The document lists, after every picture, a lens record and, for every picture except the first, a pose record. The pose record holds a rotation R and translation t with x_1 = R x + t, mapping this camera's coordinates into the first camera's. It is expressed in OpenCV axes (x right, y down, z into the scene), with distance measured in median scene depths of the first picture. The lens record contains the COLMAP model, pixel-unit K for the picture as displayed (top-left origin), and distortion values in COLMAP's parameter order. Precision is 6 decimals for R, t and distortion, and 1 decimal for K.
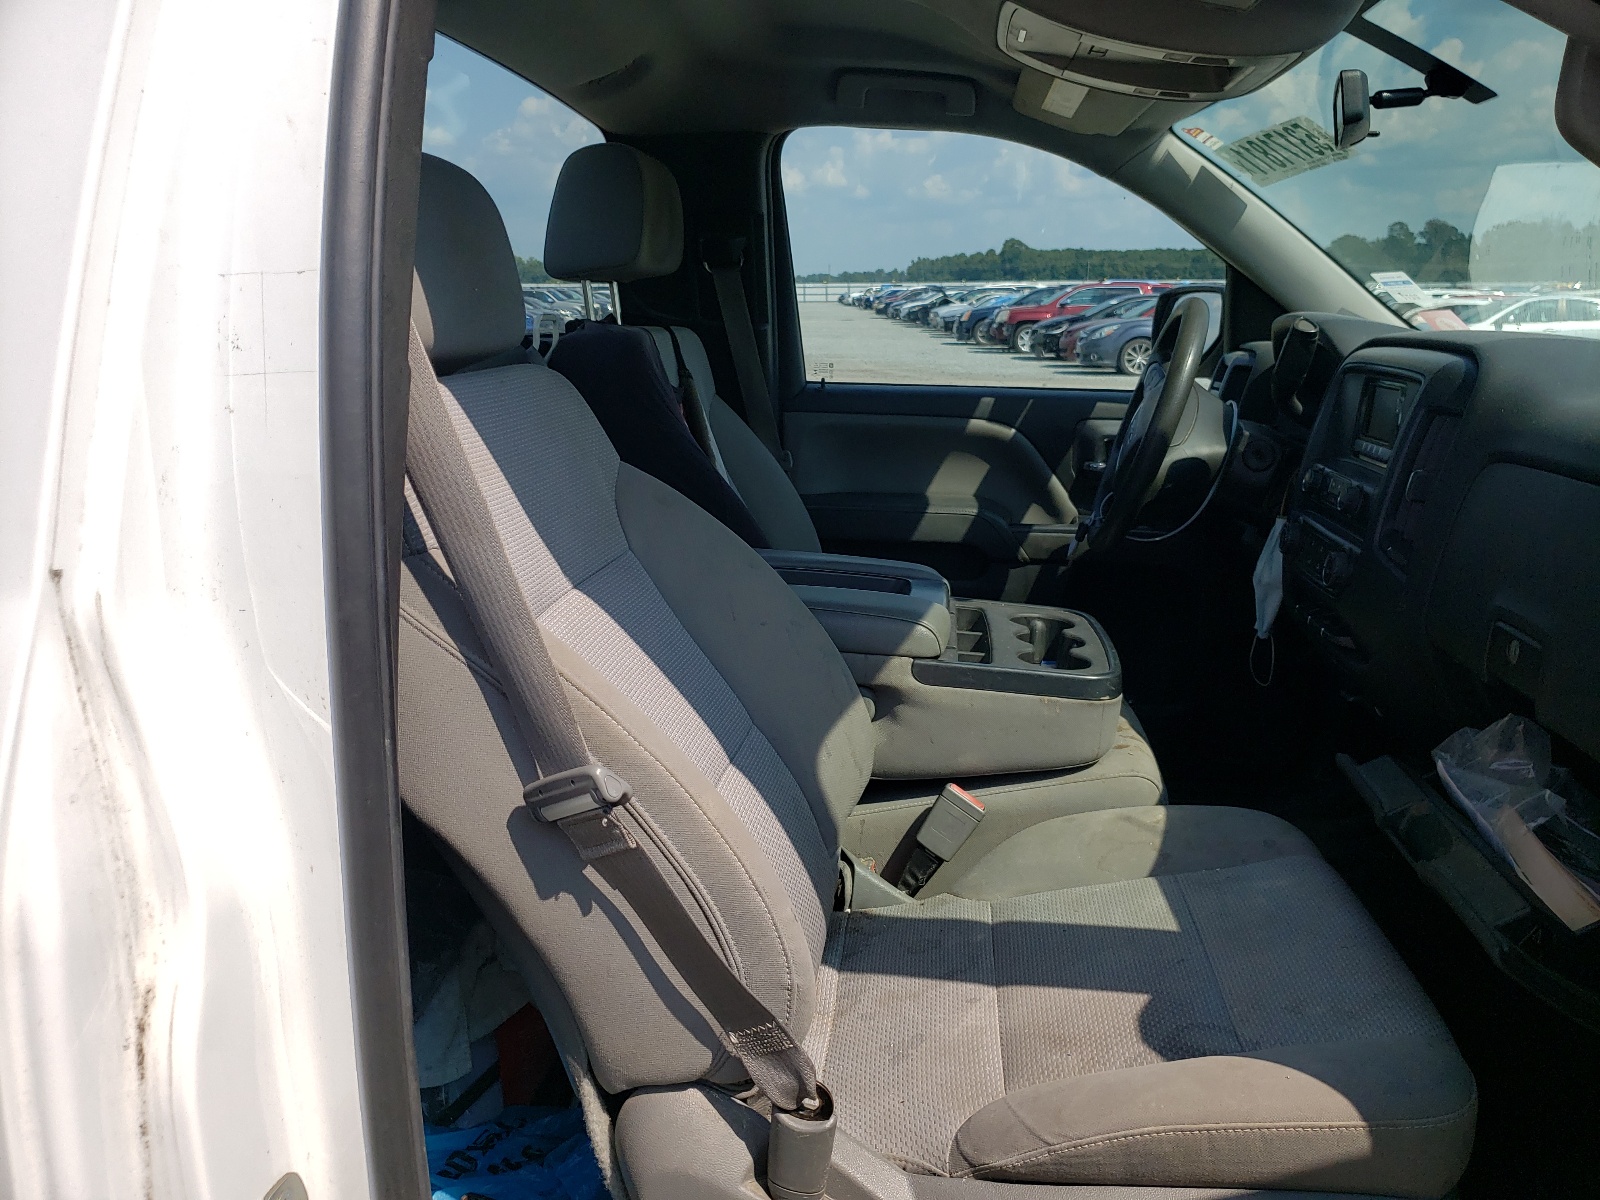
lens RADIAL K [[1240.7, 0, 820.6], [0, 1240.7, 590.6], [0, 0, 1]] dist [-0.002408, 0.039072]
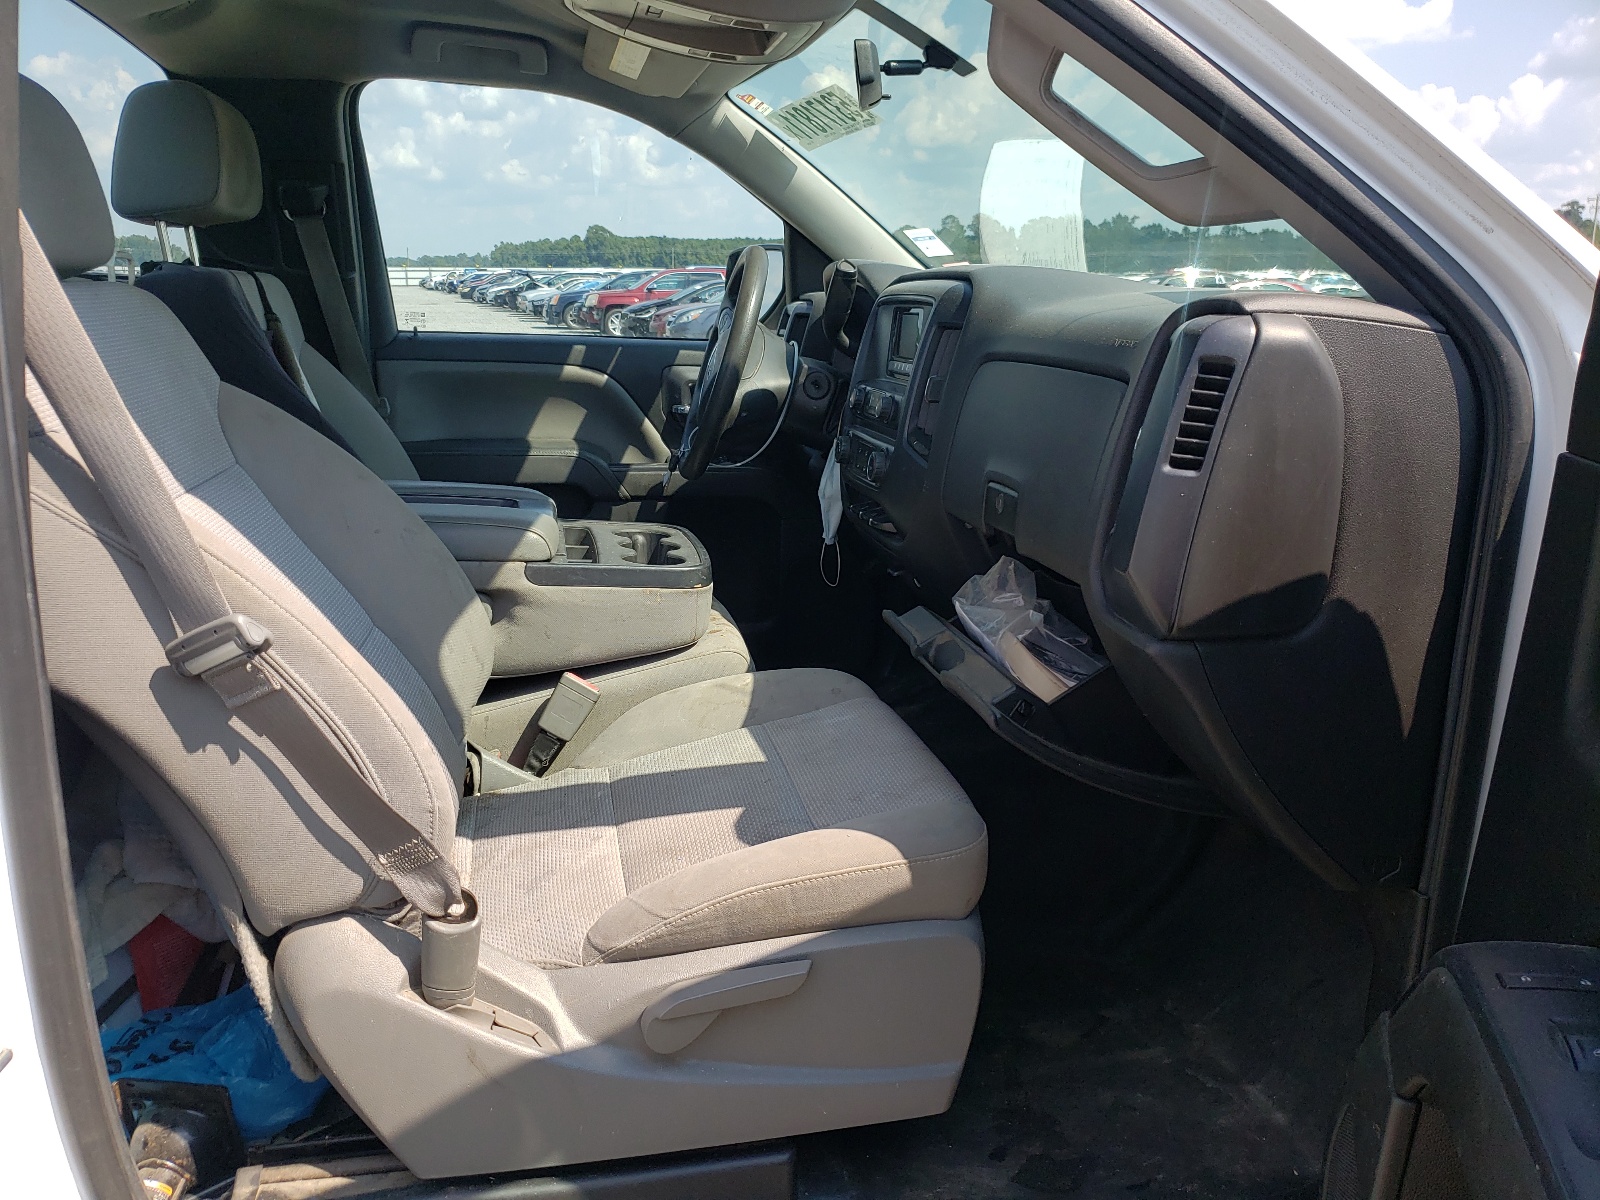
lens RADIAL K [[1235.6, 0, 767.4], [0, 1235.6, 591.0], [0, 0, 1]] dist [0.220251, -0.468781]
pose [[0.961705, -0.061376, 0.267126, -0.015107], [0.060801, 0.998095, 0.010432, 0.076537], [-0.267258, 0.006209, 0.963605, -0.118666]]
